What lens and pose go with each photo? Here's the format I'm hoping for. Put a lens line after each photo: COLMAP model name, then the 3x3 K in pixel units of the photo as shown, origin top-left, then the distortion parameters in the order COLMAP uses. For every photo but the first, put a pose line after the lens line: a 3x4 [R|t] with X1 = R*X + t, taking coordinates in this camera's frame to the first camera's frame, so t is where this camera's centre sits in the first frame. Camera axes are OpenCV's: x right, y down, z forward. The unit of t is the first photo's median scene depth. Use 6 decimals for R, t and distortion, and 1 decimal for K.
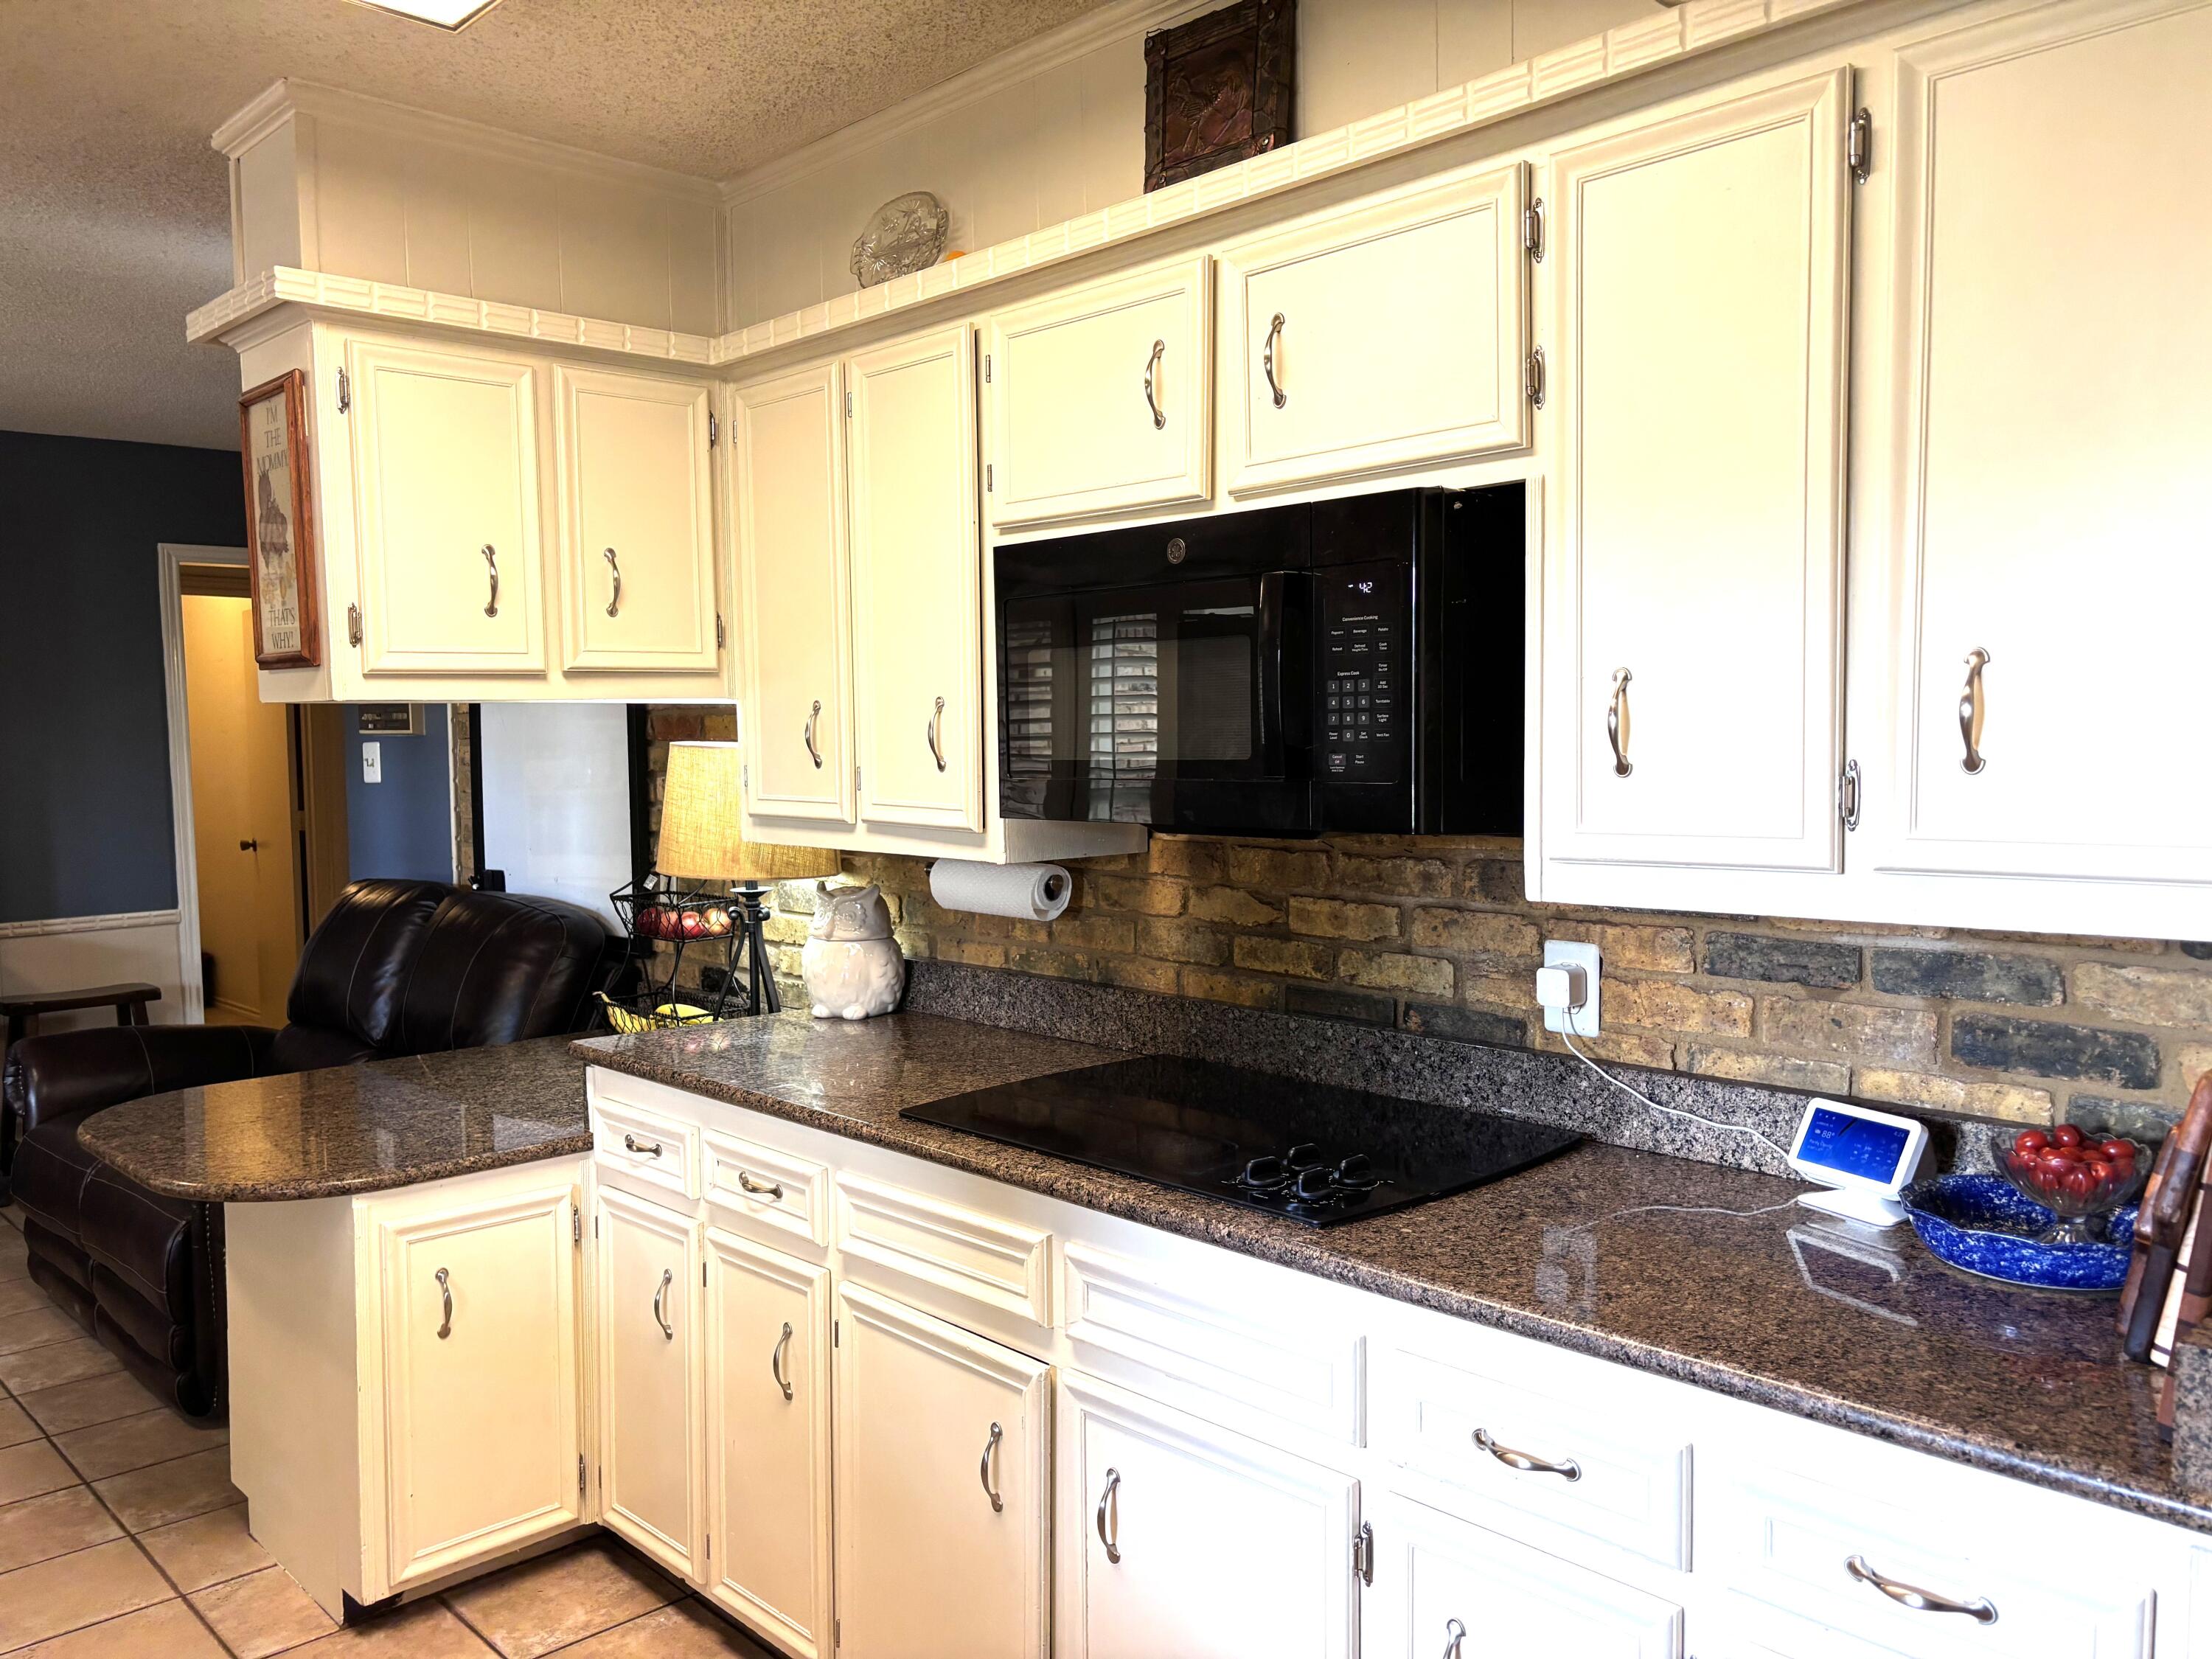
lens RADIAL K [[1675.3, 0, 1117.6], [0, 1675.3, 838.9], [0, 0, 1]] dist [0.041271, -0.049595]
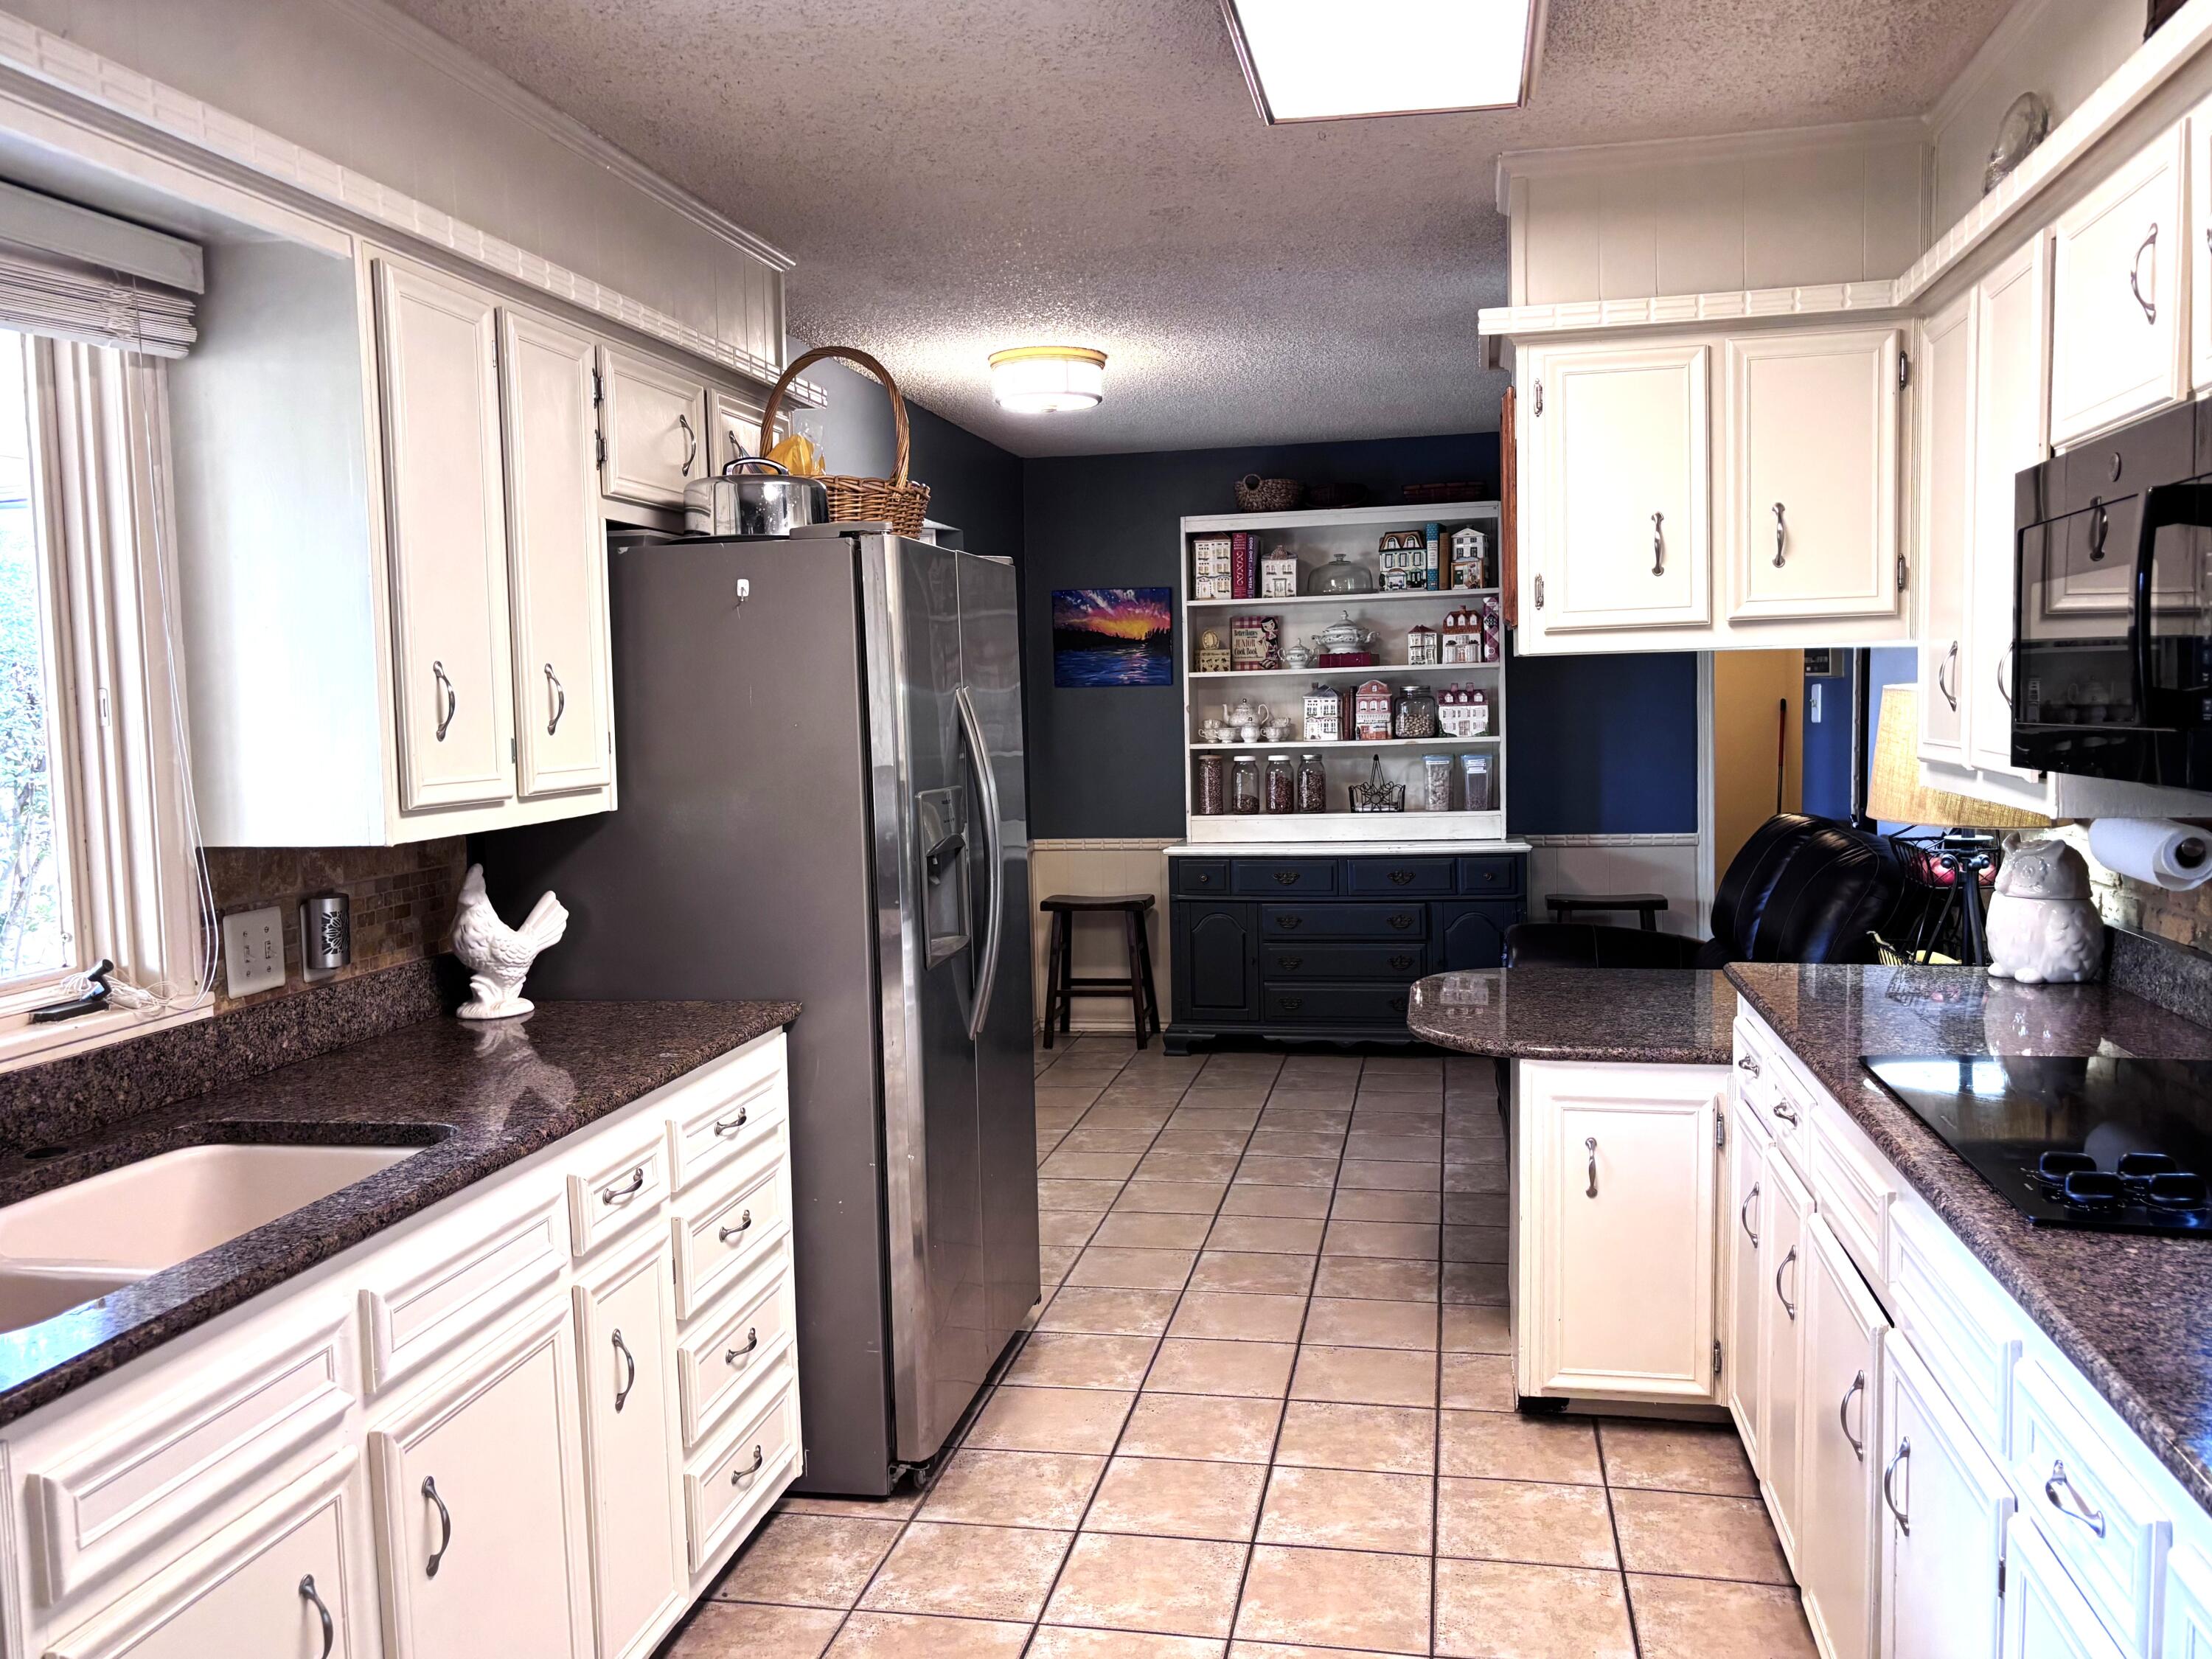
lens RADIAL K [[1769.2, 0, 1136.3], [0, 1769.2, 830.7], [0, 0, 1]] dist [0.031537, -0.047061]
pose [[0.569309, 0.062478, -0.819746, 0.406785], [-0.040205, 0.998031, 0.048145, -0.004705], [0.821140, 0.005548, 0.570700, 0.034887]]
